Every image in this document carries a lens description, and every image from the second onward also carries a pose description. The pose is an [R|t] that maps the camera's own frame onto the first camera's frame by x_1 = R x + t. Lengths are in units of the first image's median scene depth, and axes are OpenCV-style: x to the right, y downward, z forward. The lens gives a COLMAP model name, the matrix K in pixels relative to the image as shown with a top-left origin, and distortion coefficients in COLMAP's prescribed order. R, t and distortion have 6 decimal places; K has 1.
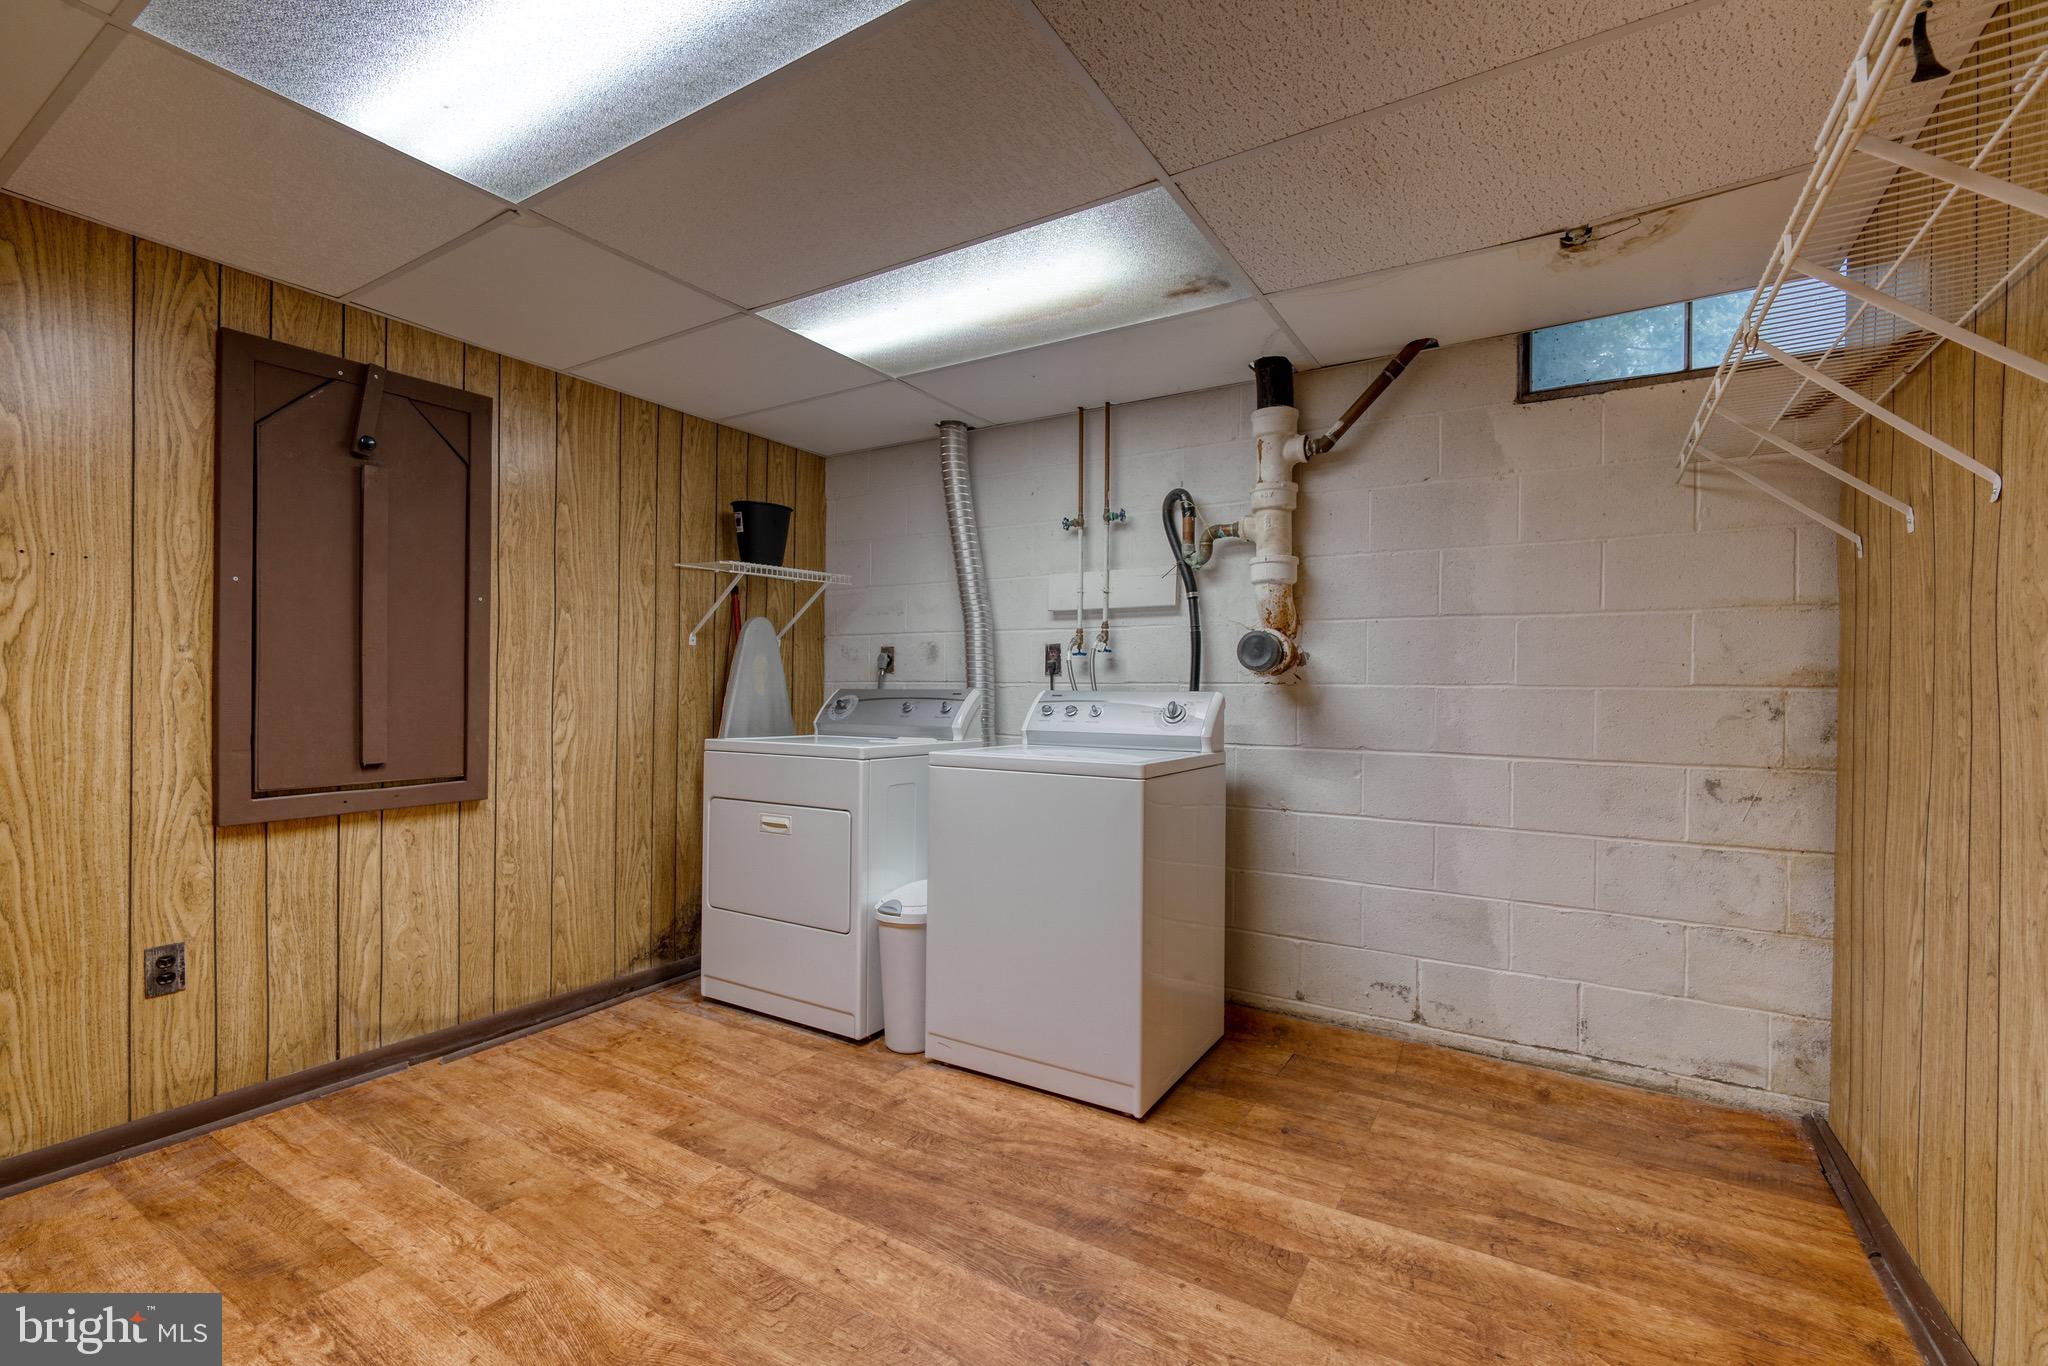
lens RADIAL K [[880.0, 0, 1023.9], [0, 880.0, 690.8], [0, 0, 1]] dist [-0.004374, 0.001059]
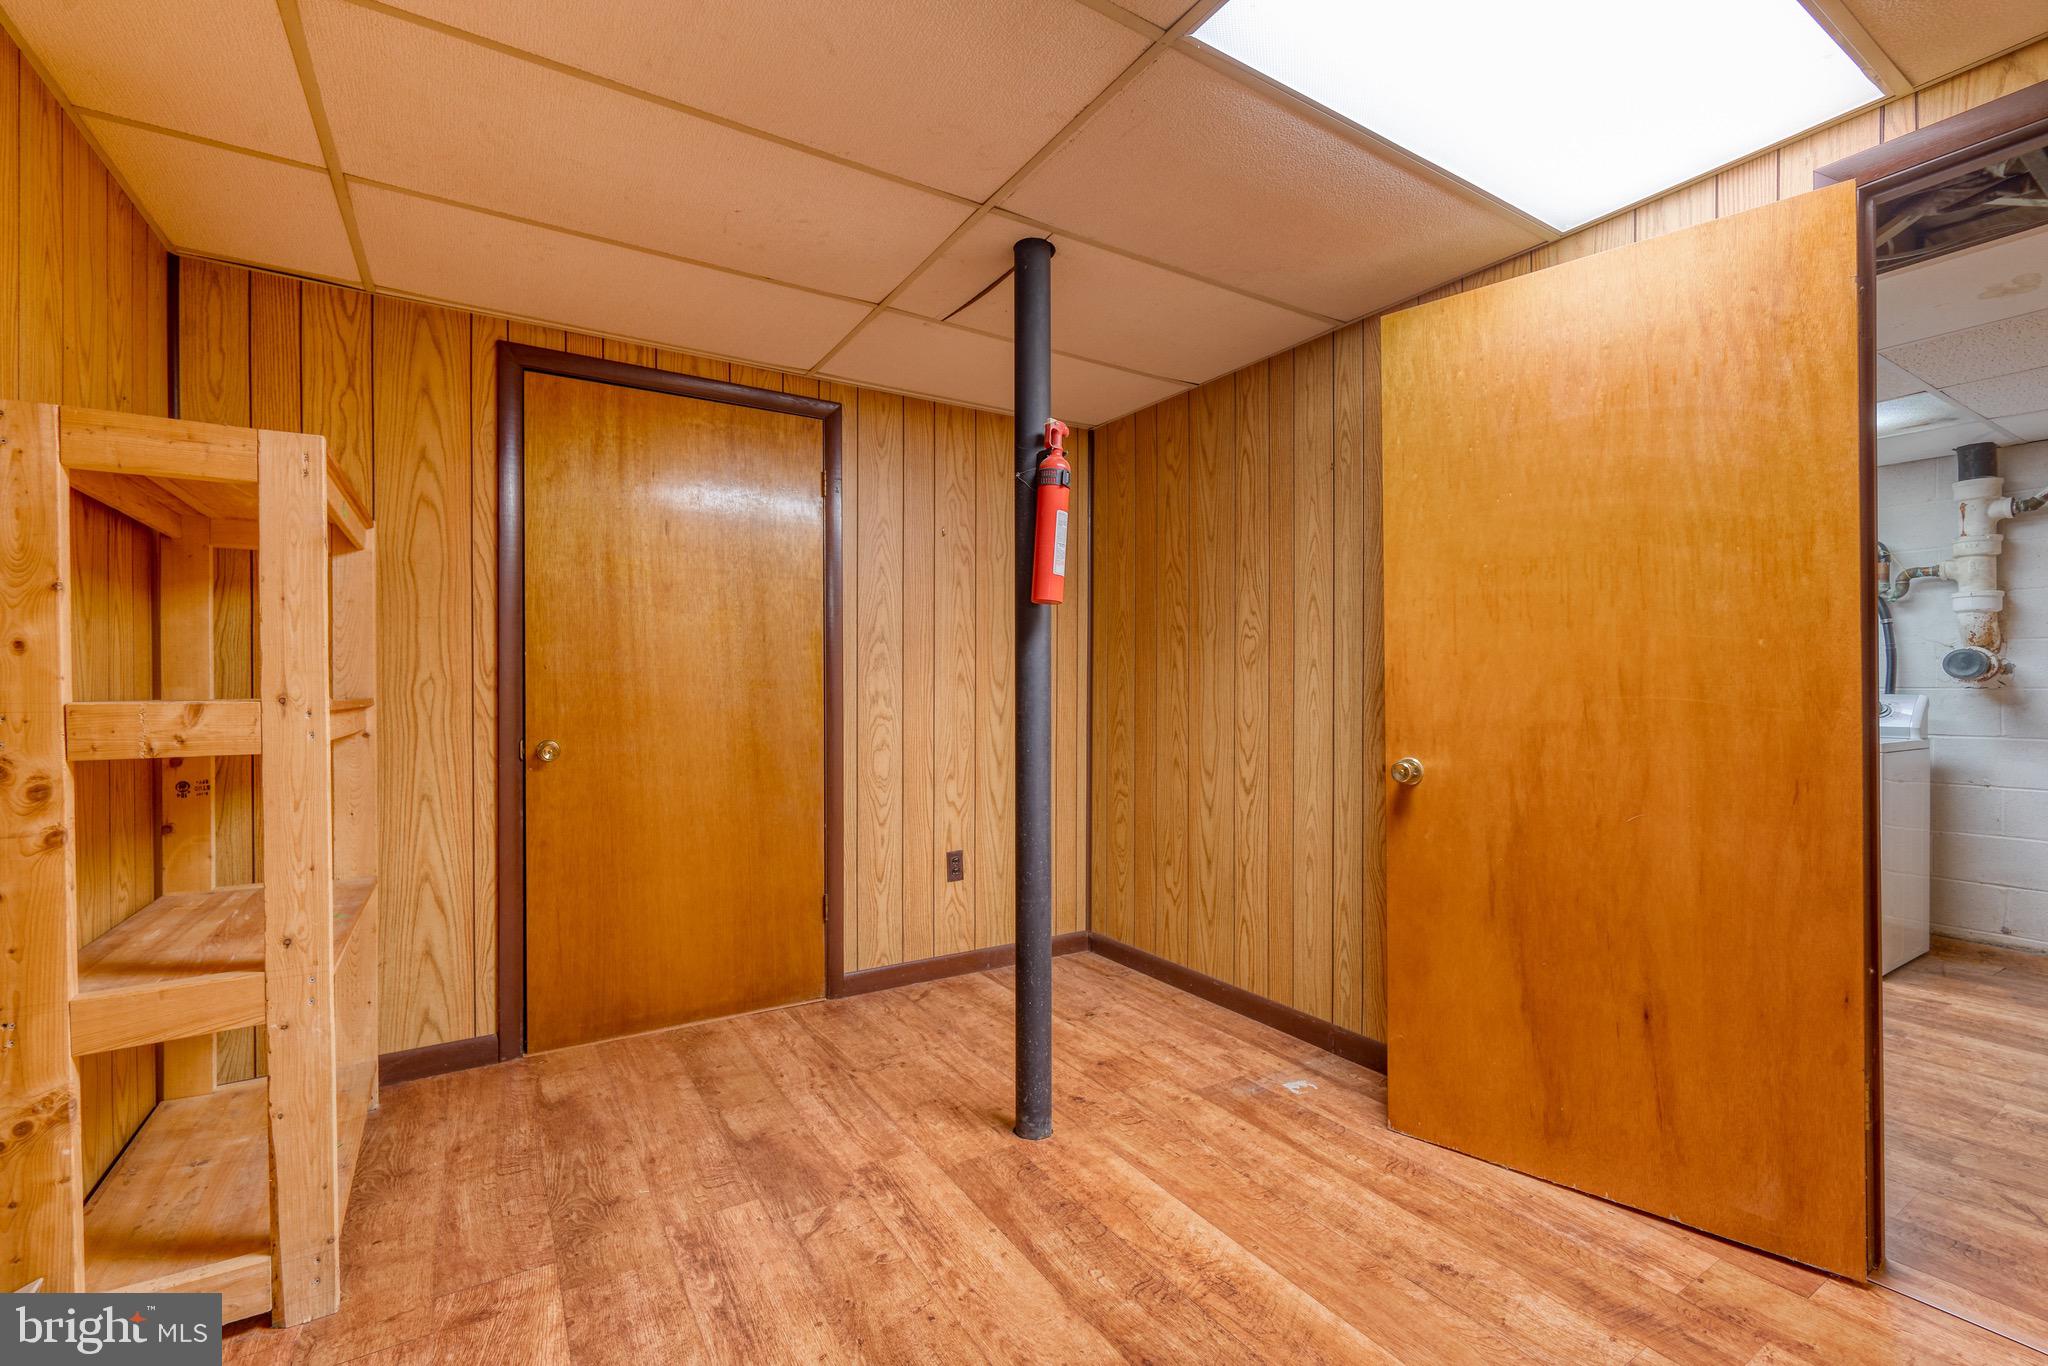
lens RADIAL K [[880.0, 0, 1018.1], [0, 880.0, 699.3], [0, 0, 1]] dist [-0.004374, 0.001059]
pose [[0.868649, -0.006584, -0.495385, -0.304663], [0.010684, 0.999928, 0.005444, -0.013813], [0.495313, -0.010022, 0.868657, -0.825332]]
